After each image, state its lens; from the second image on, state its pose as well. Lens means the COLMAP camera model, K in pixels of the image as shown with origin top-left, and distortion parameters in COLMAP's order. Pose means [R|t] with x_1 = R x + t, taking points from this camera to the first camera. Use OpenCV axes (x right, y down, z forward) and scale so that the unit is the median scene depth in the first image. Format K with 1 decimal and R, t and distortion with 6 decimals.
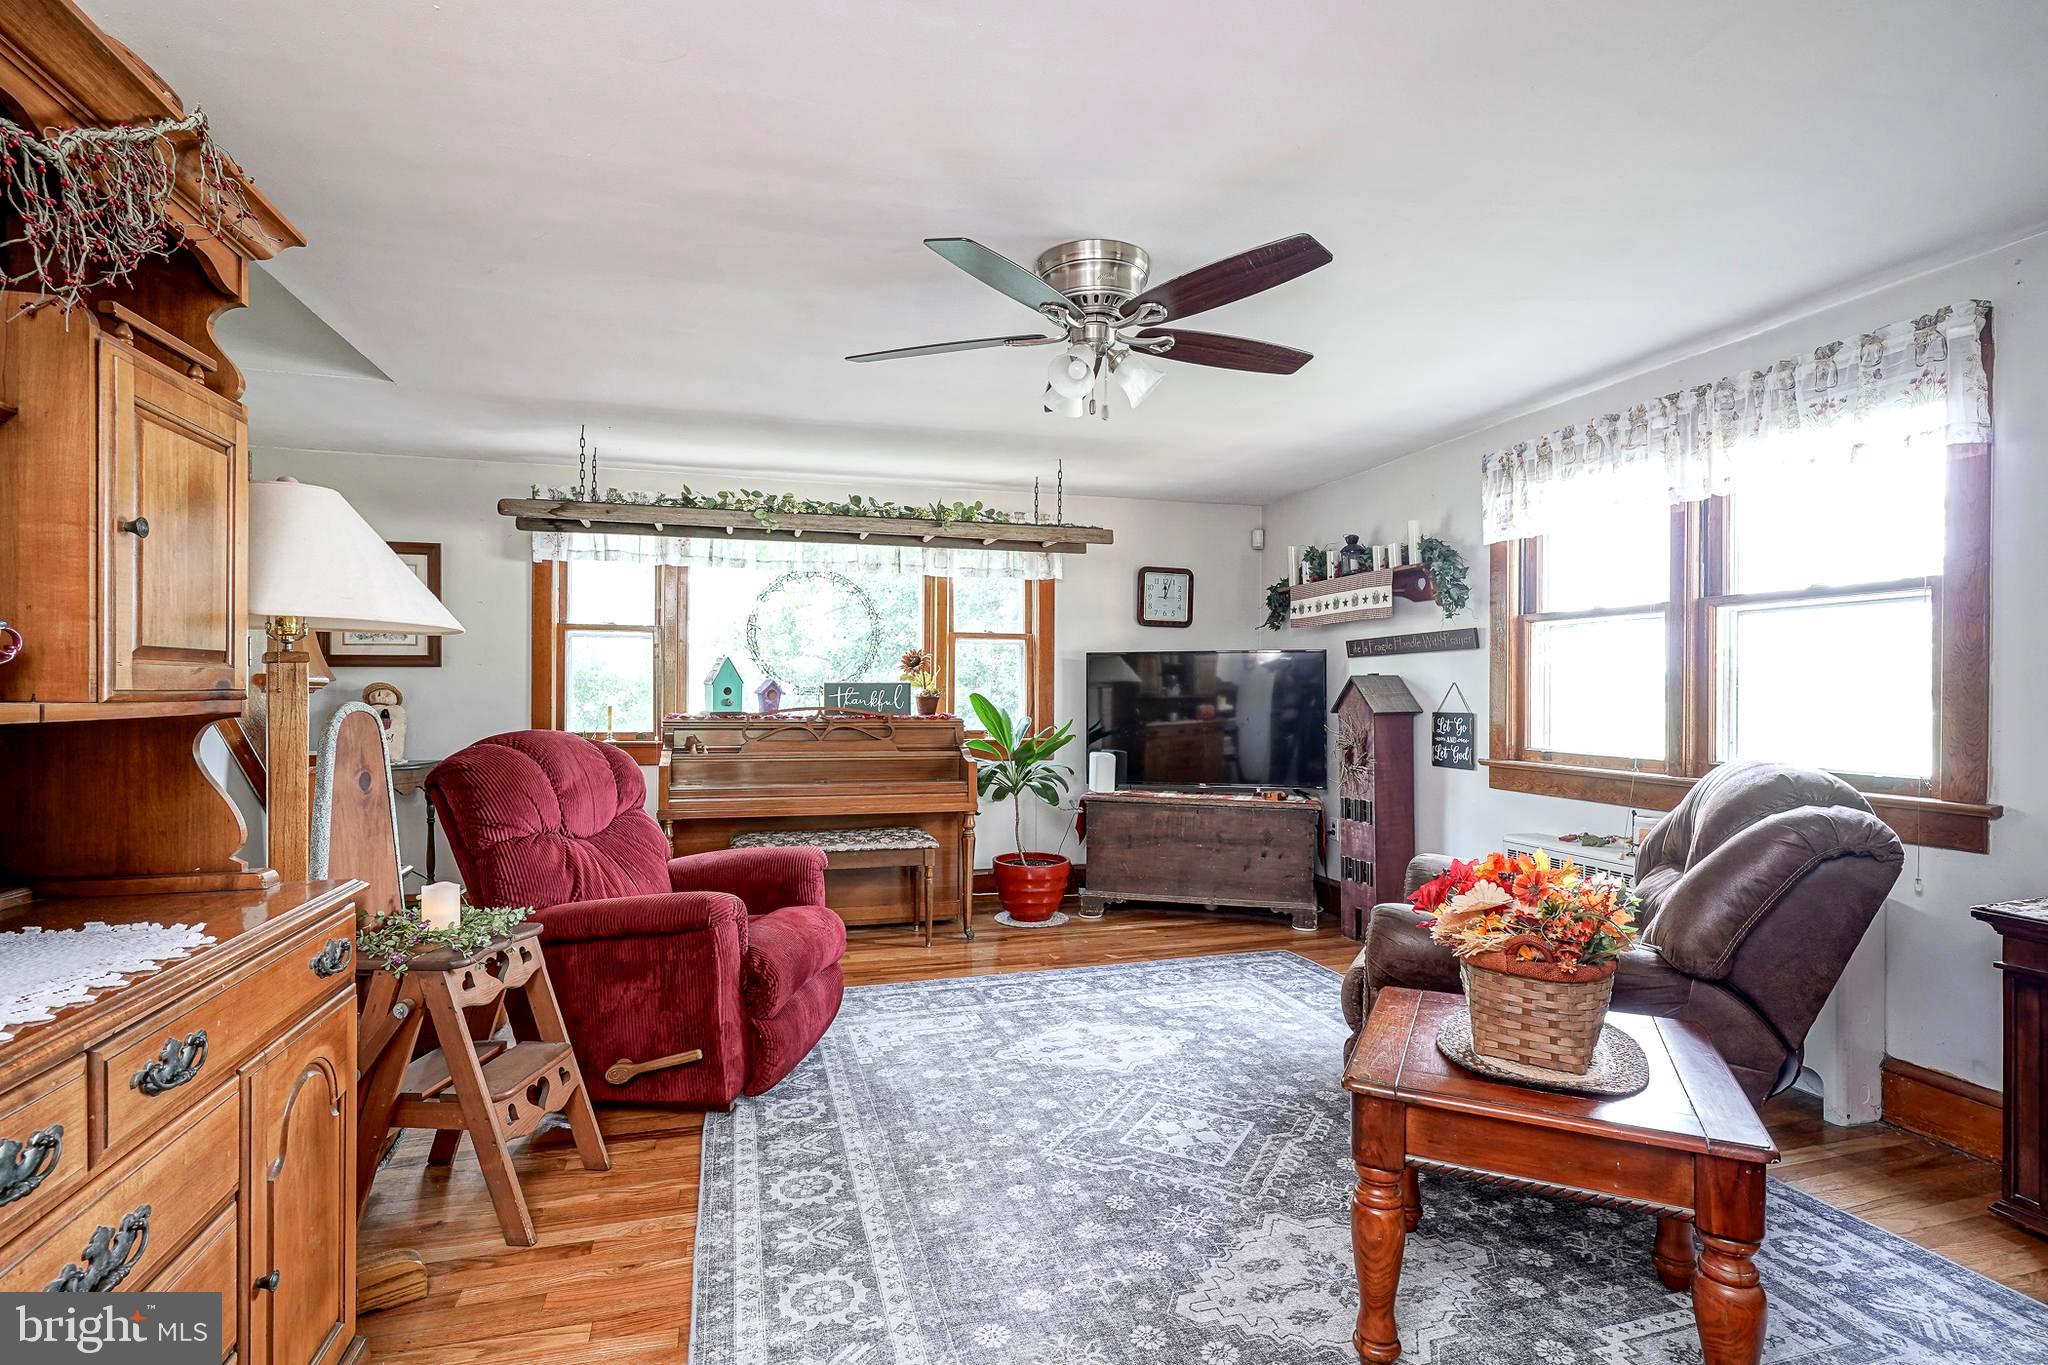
lens RADIAL K [[954.0, 0, 1018.6], [0, 954.0, 691.0], [0, 0, 1]] dist [-0.000656, 0.001230]
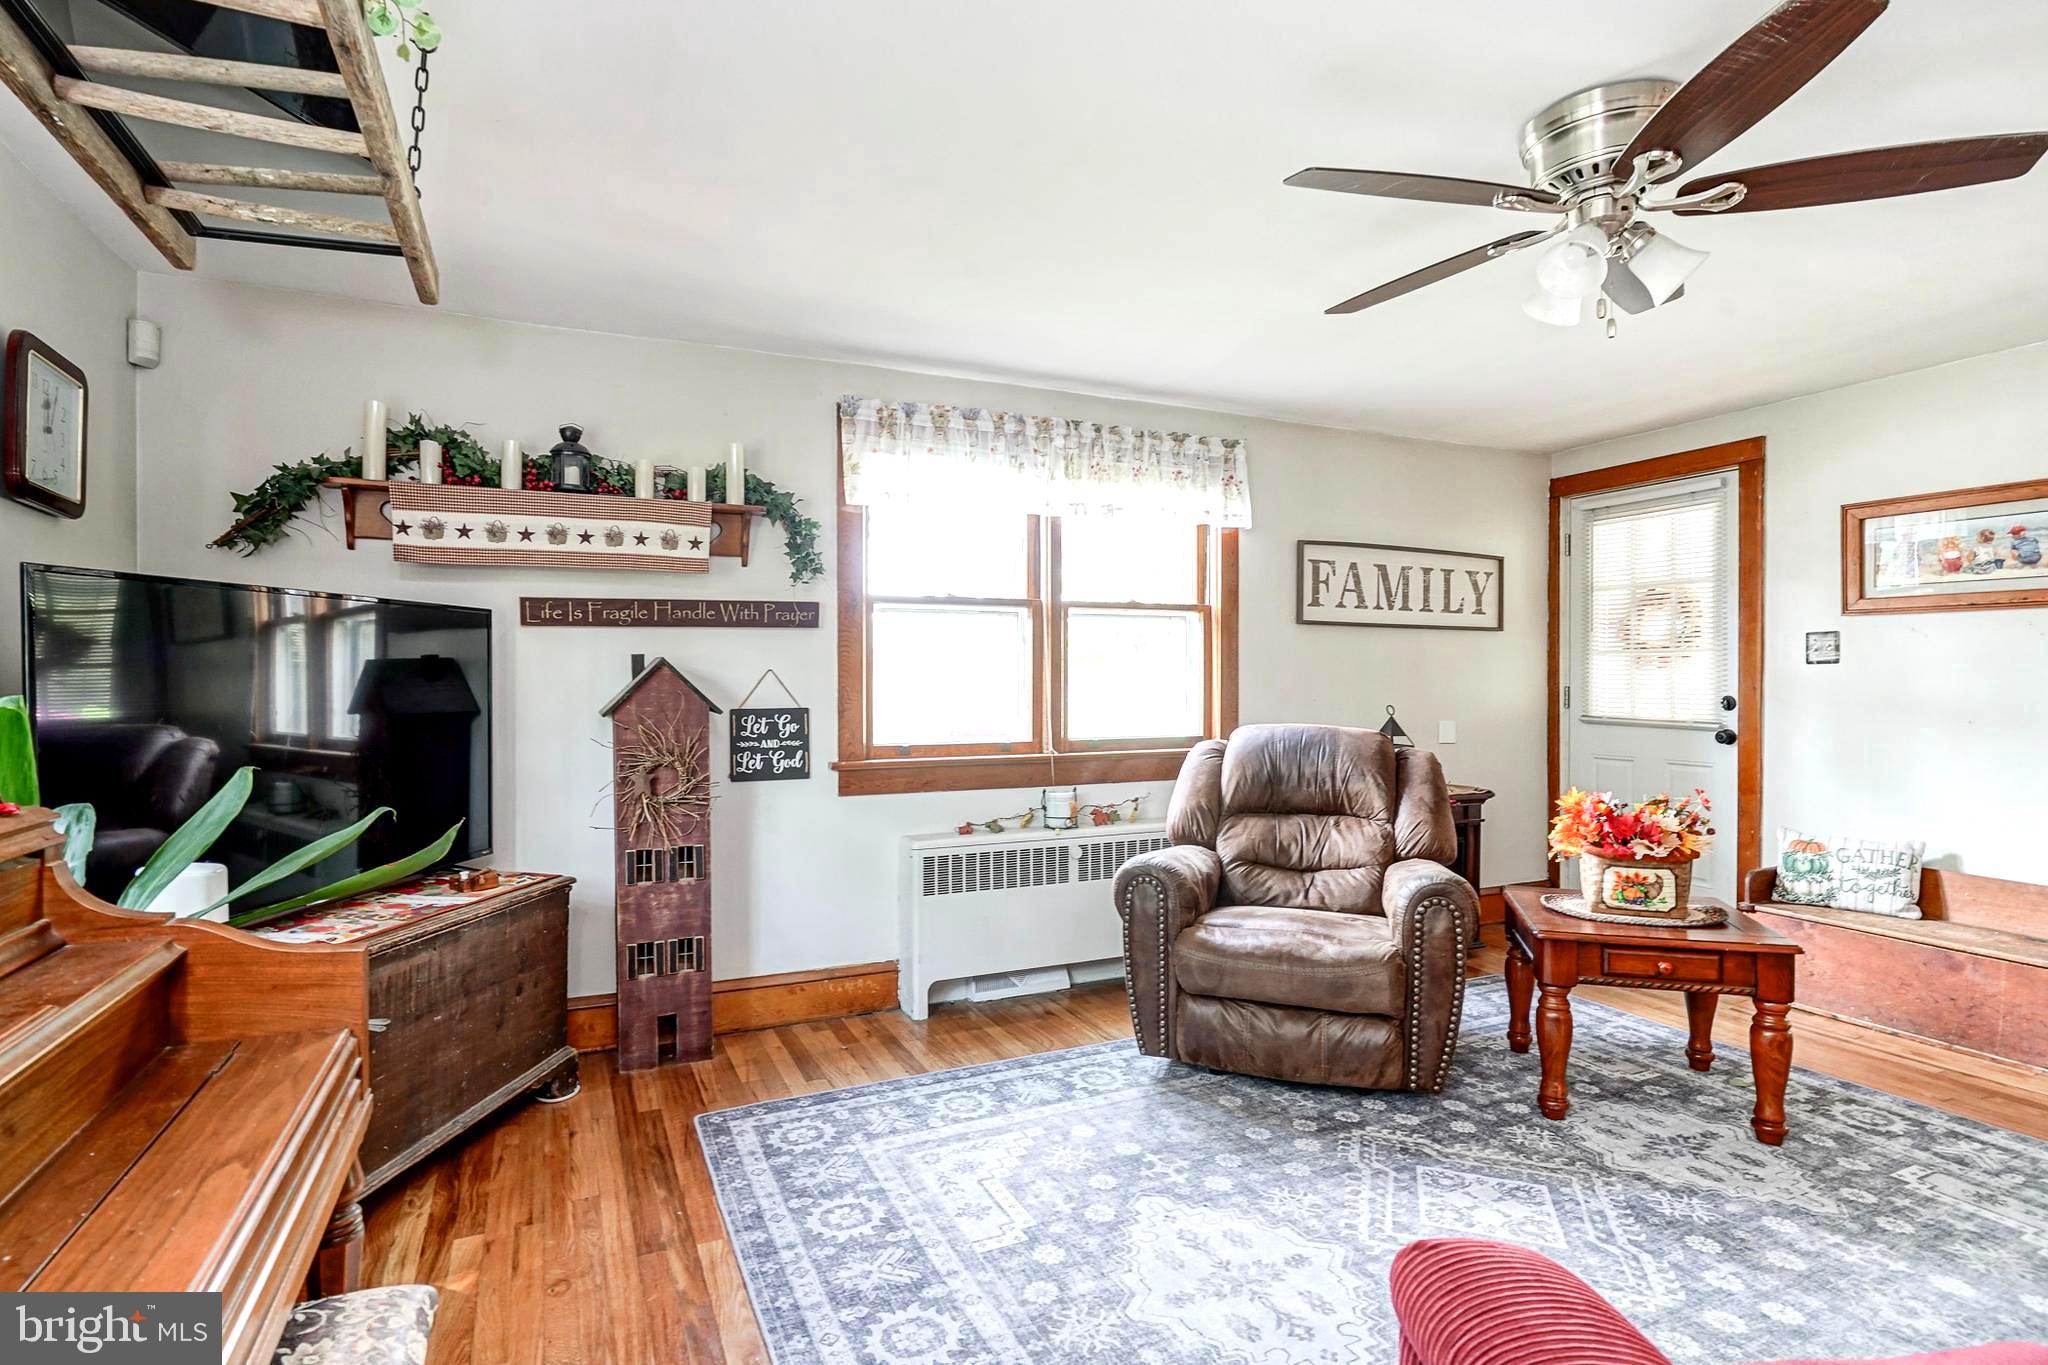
lens RADIAL K [[1027.5, 0, 1005.7], [0, 1027.5, 691.7], [0, 0, 1]] dist [-0.006108, 0.001790]
pose [[-0.141487, -0.013359, 0.989850, -0.490658], [0.002473, 0.999901, 0.013848, -0.002257], [-0.989937, 0.004407, -0.141440, 1.164347]]
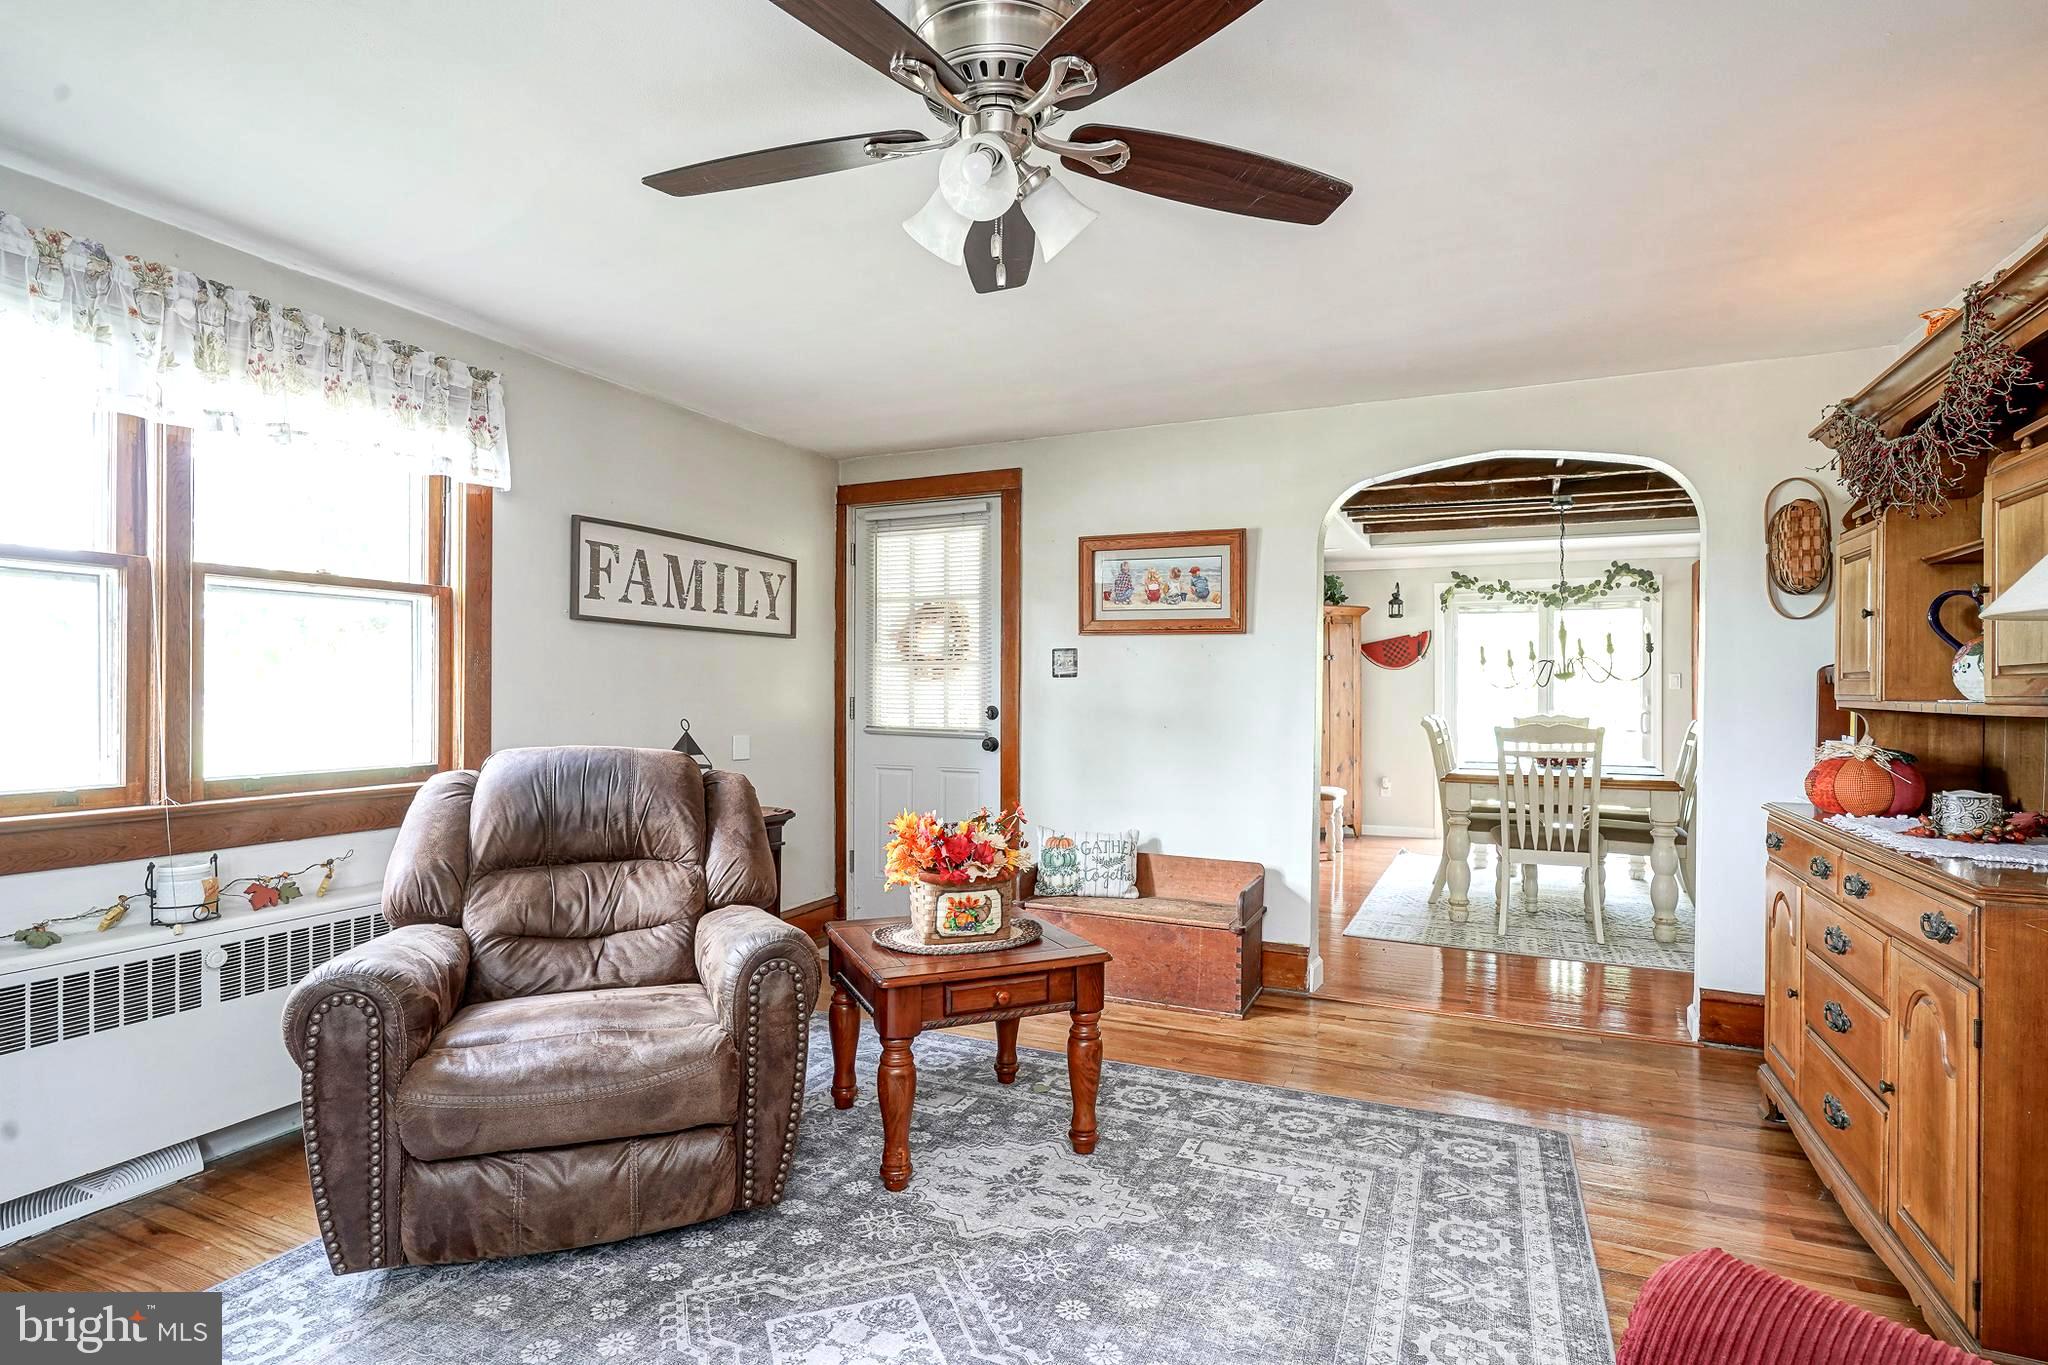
lens RADIAL K [[1026.4, 0, 1030.0], [0, 1026.4, 692.6], [0, 0, 1]] dist [-0.009329, 0.005268]
pose [[-0.761949, -0.006476, 0.647604, -0.283156], [-0.005076, 0.999979, 0.004027, -0.001126], [-0.647617, -0.000219, -0.761966, 1.105151]]
